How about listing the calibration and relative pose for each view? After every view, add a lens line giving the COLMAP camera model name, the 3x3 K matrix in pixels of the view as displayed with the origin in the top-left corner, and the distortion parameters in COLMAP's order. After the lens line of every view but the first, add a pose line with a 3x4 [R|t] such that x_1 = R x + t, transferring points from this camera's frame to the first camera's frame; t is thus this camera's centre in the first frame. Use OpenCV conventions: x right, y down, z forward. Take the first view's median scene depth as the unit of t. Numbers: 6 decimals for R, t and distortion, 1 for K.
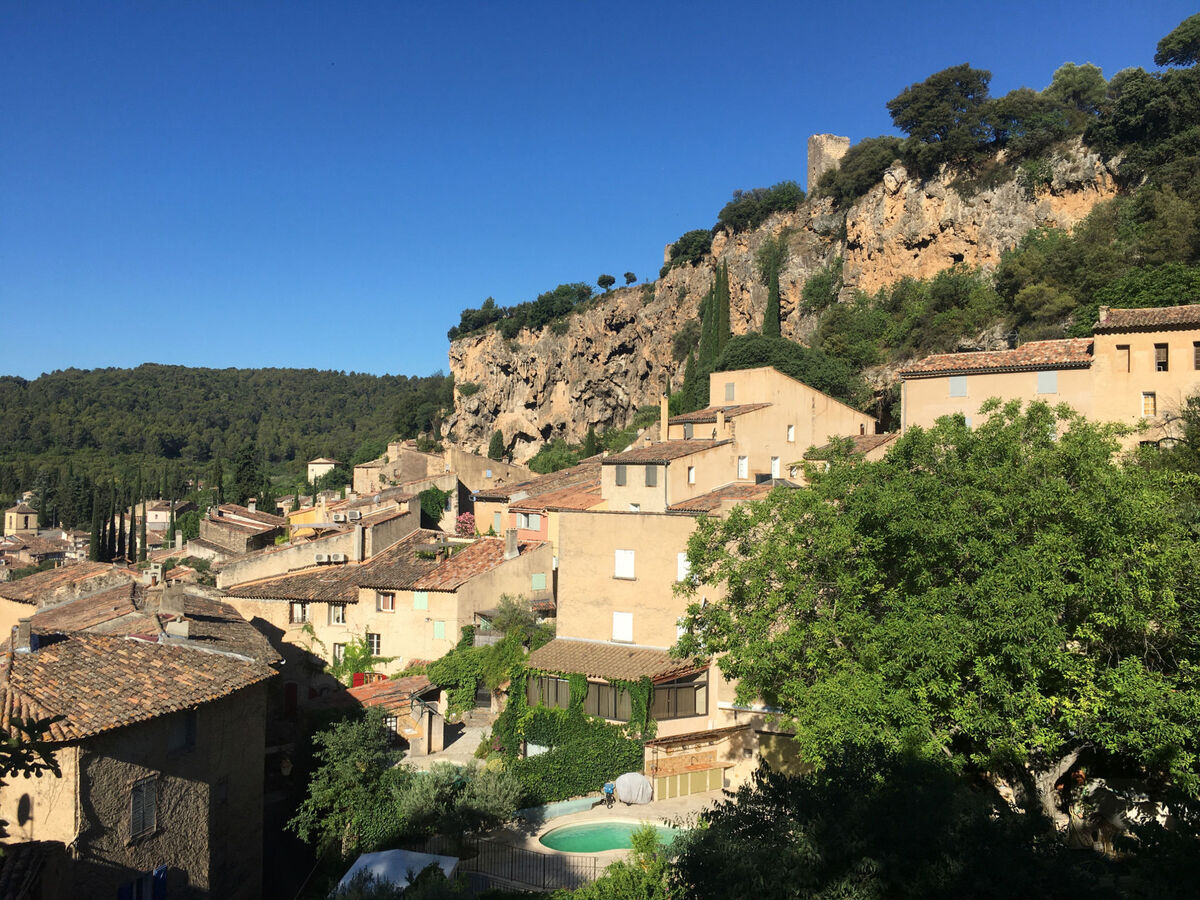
lens RADIAL K [[1024.8, 0, 598.3], [0, 1024.8, 448.3], [0, 0, 1]] dist [0.081234, -0.098711]
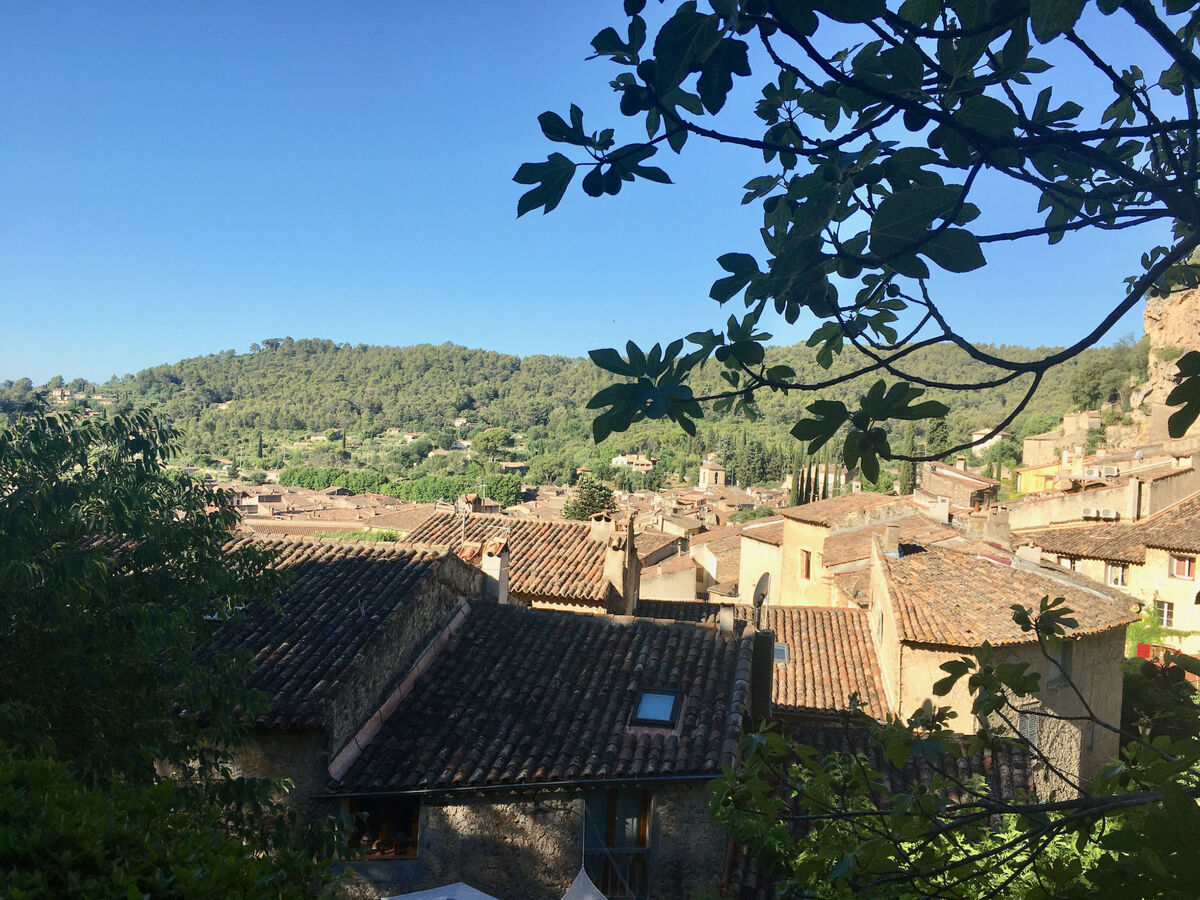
lens RADIAL K [[1024.8, 0, 598.3], [0, 1024.8, 448.3], [0, 0, 1]] dist [0.081234, -0.098711]
pose [[0.825908, 0.037849, -0.562533, -0.077486], [-0.025176, 0.999225, 0.030269, 0.022854], [0.563243, -0.010837, 0.826220, 0.006309]]
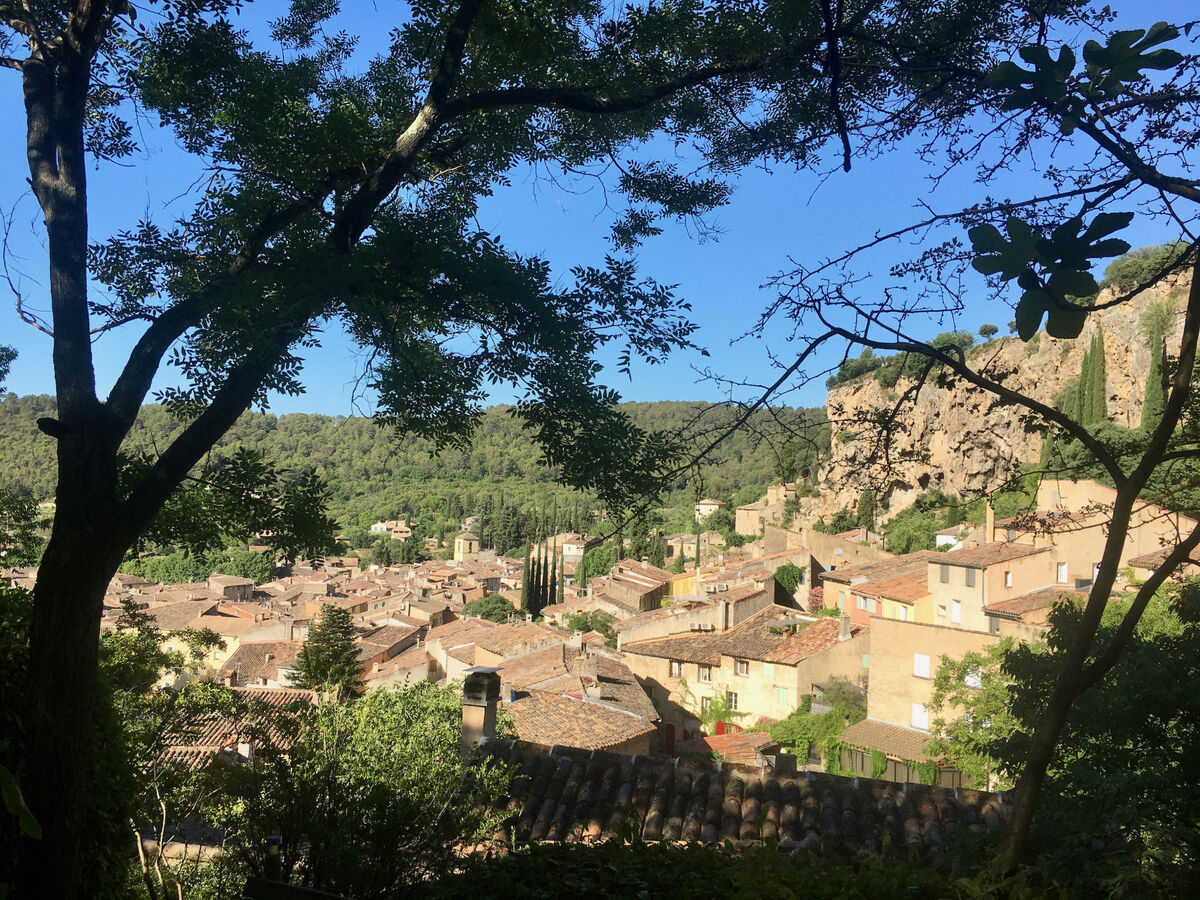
lens RADIAL K [[1024.8, 0, 598.3], [0, 1024.8, 448.3], [0, 0, 1]] dist [0.081234, -0.098711]
pose [[0.931267, 0.005488, -0.364295, 0.054975], [-0.014481, 0.999654, -0.021959, -0.056050], [0.364048, 0.025725, 0.931025, -0.152971]]
